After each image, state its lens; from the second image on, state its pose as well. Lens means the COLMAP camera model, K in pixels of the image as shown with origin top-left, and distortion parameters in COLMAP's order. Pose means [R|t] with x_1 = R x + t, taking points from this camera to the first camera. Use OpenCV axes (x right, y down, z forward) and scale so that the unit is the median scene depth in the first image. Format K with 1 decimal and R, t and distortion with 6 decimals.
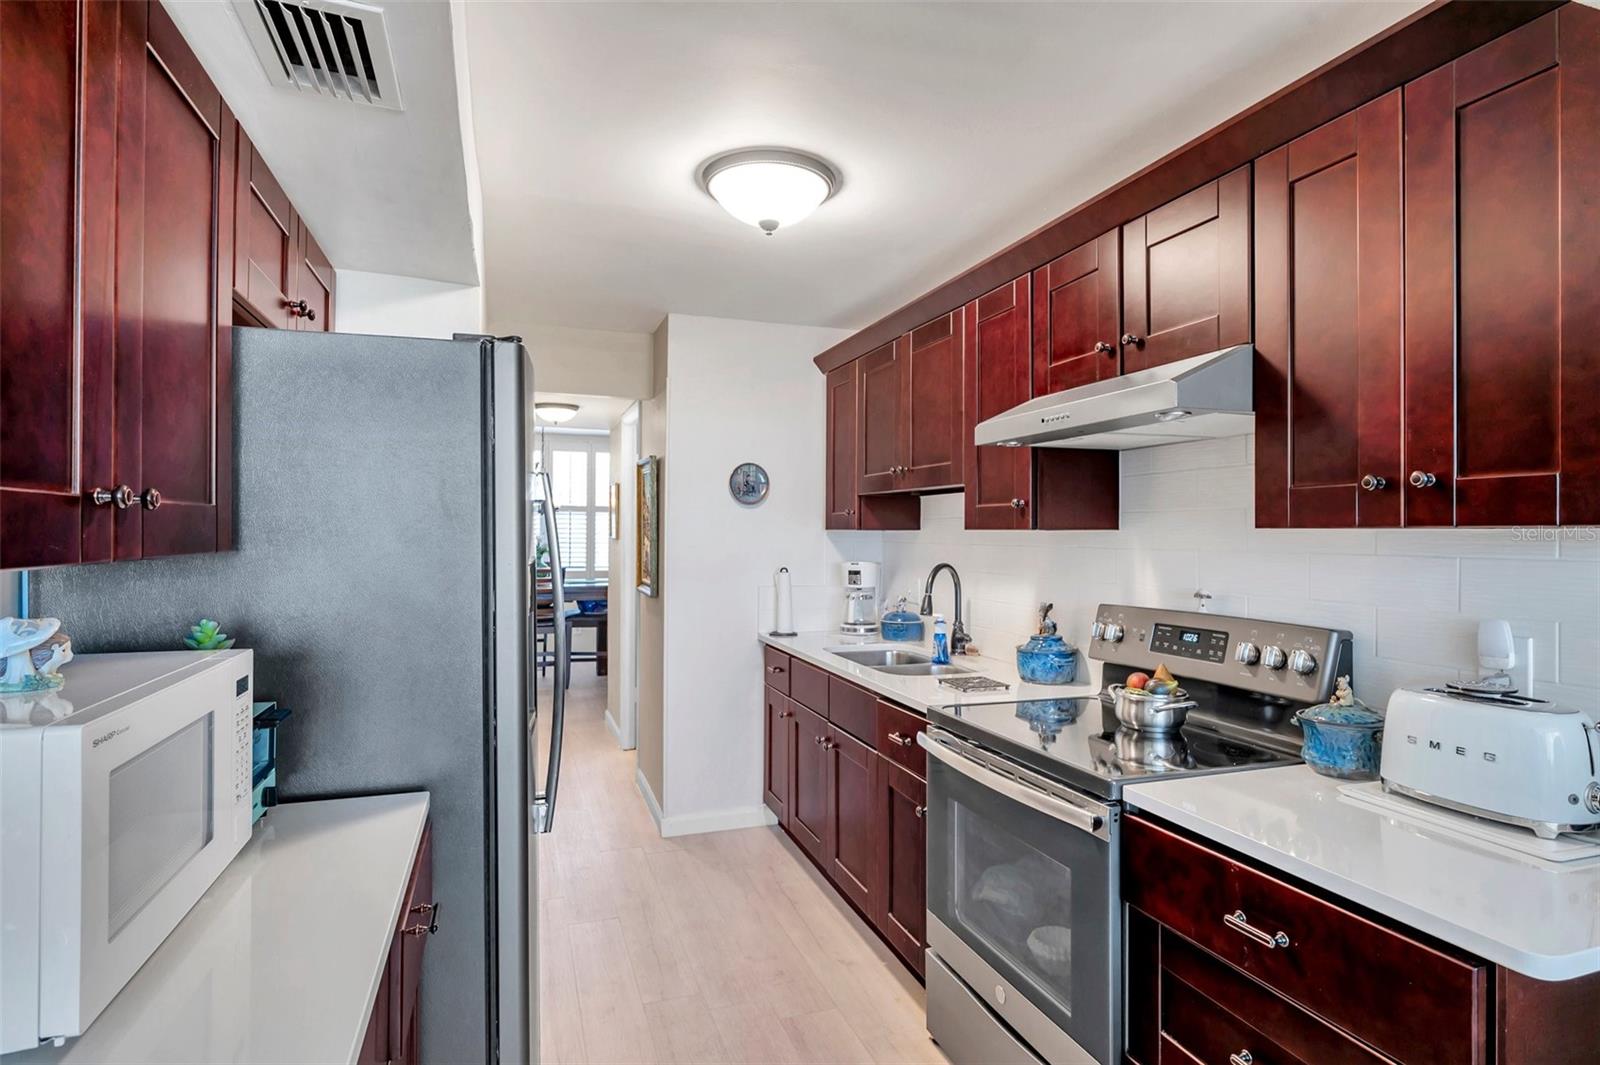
lens RADIAL K [[841.2, 0, 795.0], [0, 841.2, 528.4], [0, 0, 1]] dist [0.000005, -0.000021]
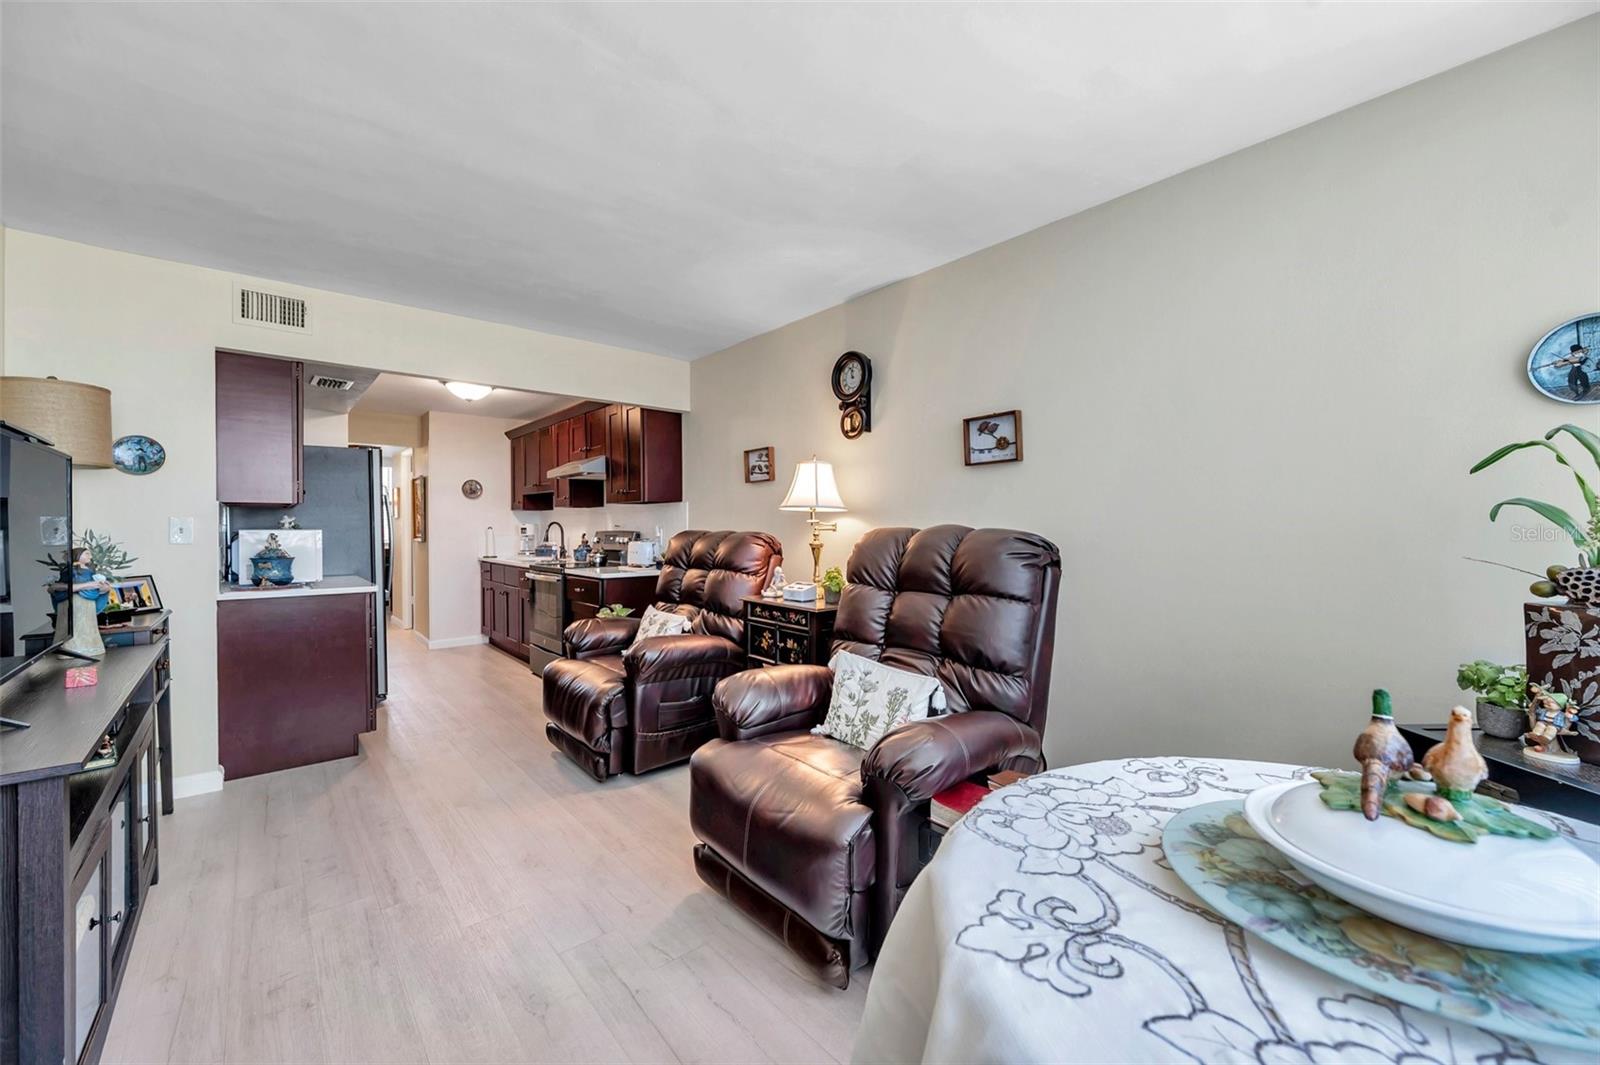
lens RADIAL K [[631.0, 0, 815.9], [0, 631.0, 532.3], [0, 0, 1]] dist [-0.001754, -0.000019]
pose [[0.923970, -0.008583, 0.382367, 0.146921], [0.004335, 0.999919, 0.011970, 0.044892], [-0.382439, -0.009402, 0.923933, -0.889881]]
